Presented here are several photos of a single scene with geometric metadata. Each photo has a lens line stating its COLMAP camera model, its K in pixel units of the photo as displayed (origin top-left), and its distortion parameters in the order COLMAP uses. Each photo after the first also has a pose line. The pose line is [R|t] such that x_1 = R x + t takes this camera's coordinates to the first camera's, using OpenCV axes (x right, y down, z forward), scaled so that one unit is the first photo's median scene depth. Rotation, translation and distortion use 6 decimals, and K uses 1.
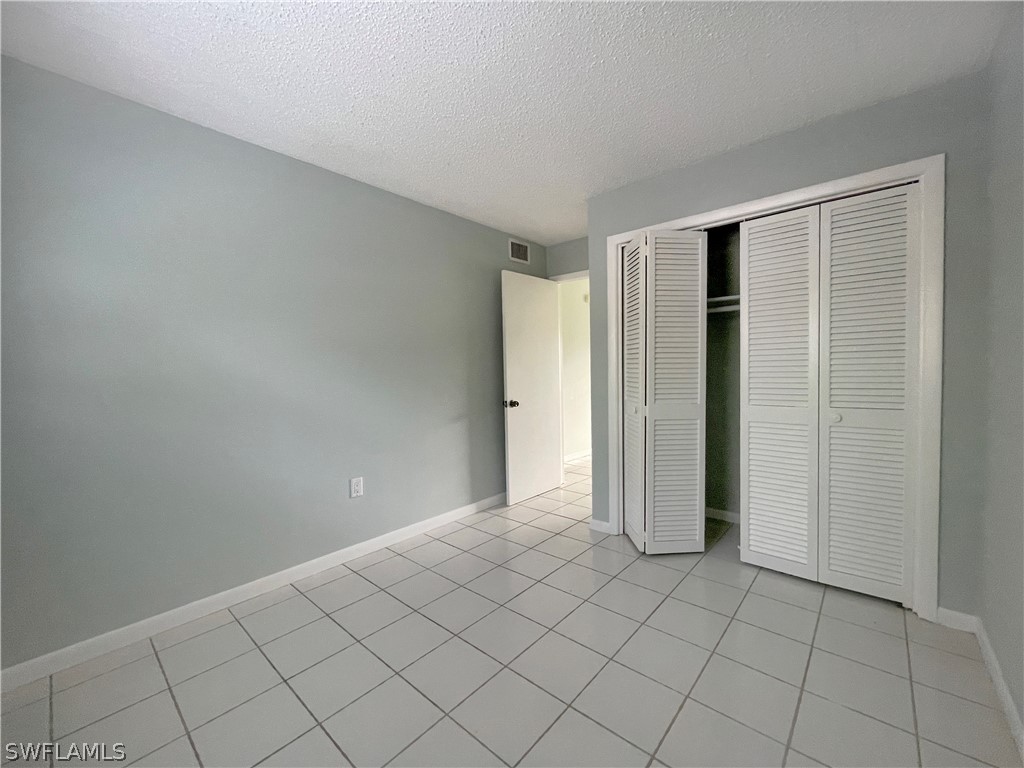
lens RADIAL K [[414.4, 0, 496.9], [0, 414.4, 385.0], [0, 0, 1]] dist [-0.002122, -0.000809]
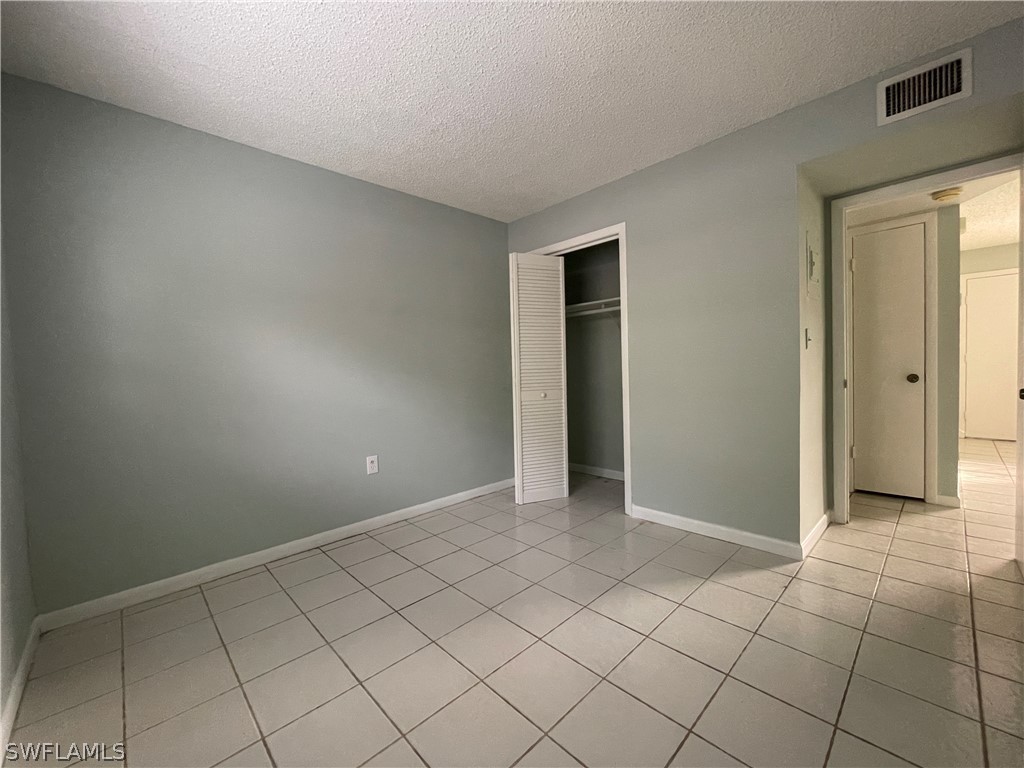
lens RADIAL K [[414.4, 0, 510.9], [0, 414.4, 381.6], [0, 0, 1]] dist [-0.002122, -0.000809]
pose [[0.997244, -0.029545, -0.068062, 0.329090], [0.031314, 0.999195, 0.025063, -0.004724], [0.067267, -0.027126, 0.997366, -0.273768]]
